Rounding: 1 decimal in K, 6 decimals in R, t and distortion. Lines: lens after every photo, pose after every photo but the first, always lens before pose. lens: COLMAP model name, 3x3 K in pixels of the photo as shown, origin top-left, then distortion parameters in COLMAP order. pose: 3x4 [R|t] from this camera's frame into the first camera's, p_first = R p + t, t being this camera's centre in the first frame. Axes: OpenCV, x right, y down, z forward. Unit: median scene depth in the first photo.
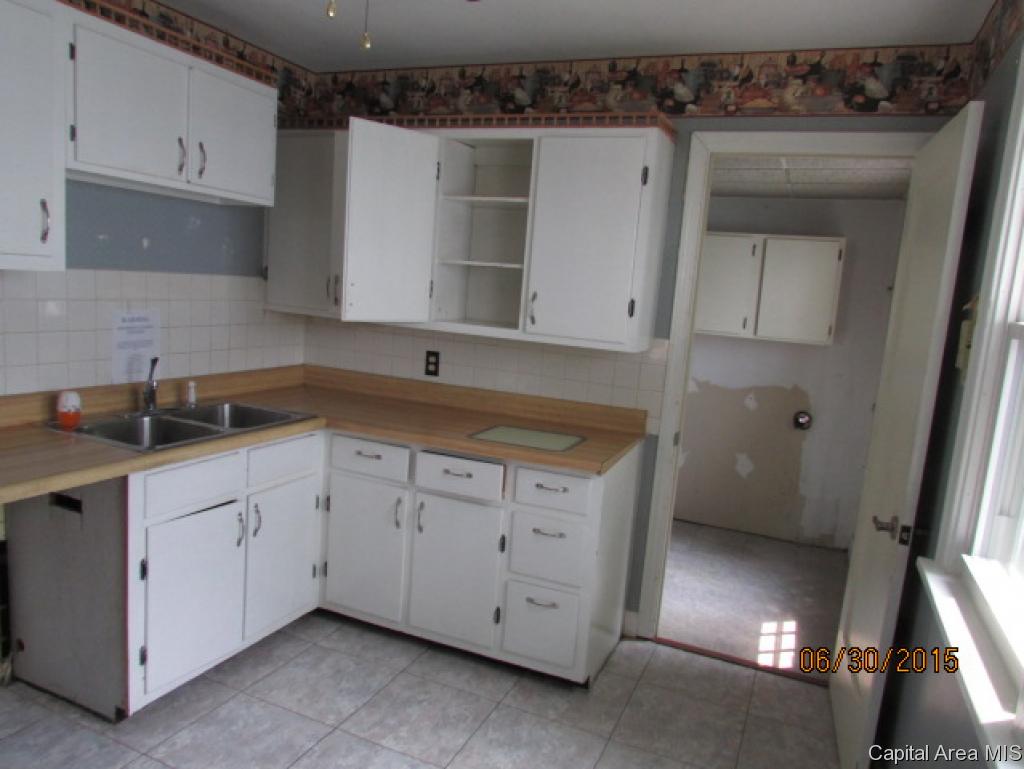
lens RADIAL K [[739.0, 0, 512.0], [0, 739.0, 384.5], [0, 0, 1]] dist [-0.006430, -0.000416]
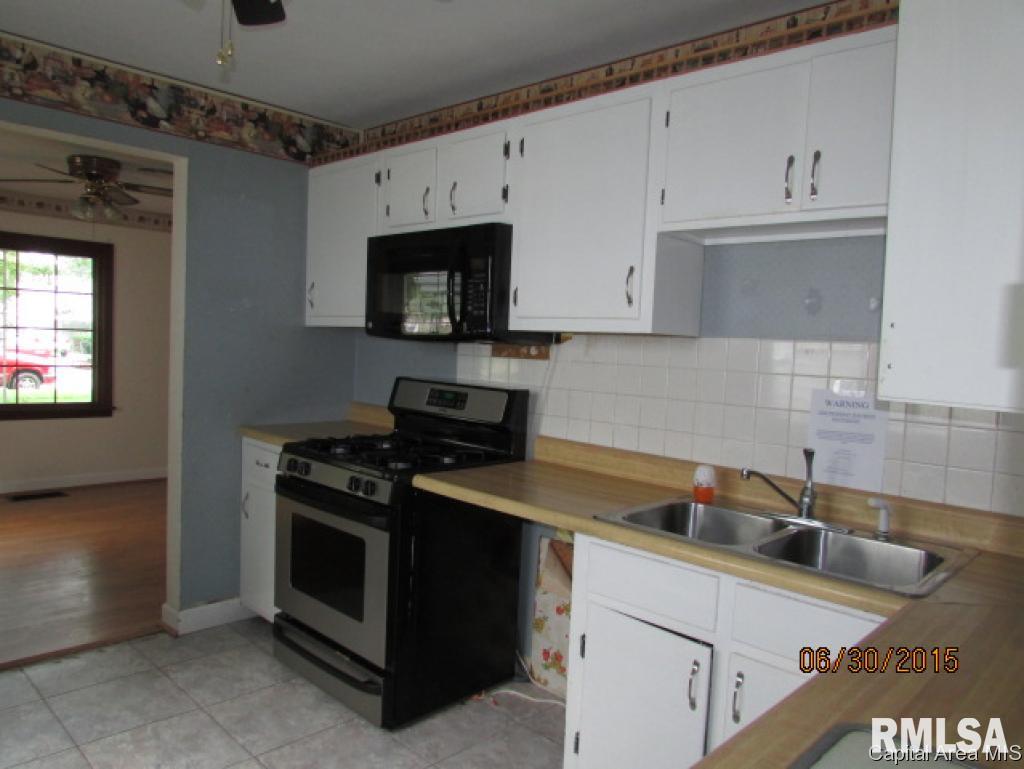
lens RADIAL K [[739.0, 0, 512.0], [0, 739.0, 384.5], [0, 0, 1]] dist [-0.006430, -0.000416]
pose [[-0.361707, -0.040193, -0.931425, 0.443070], [-0.203818, 0.978312, 0.036934, -0.090366], [0.909740, 0.203200, -0.362054, 1.320605]]
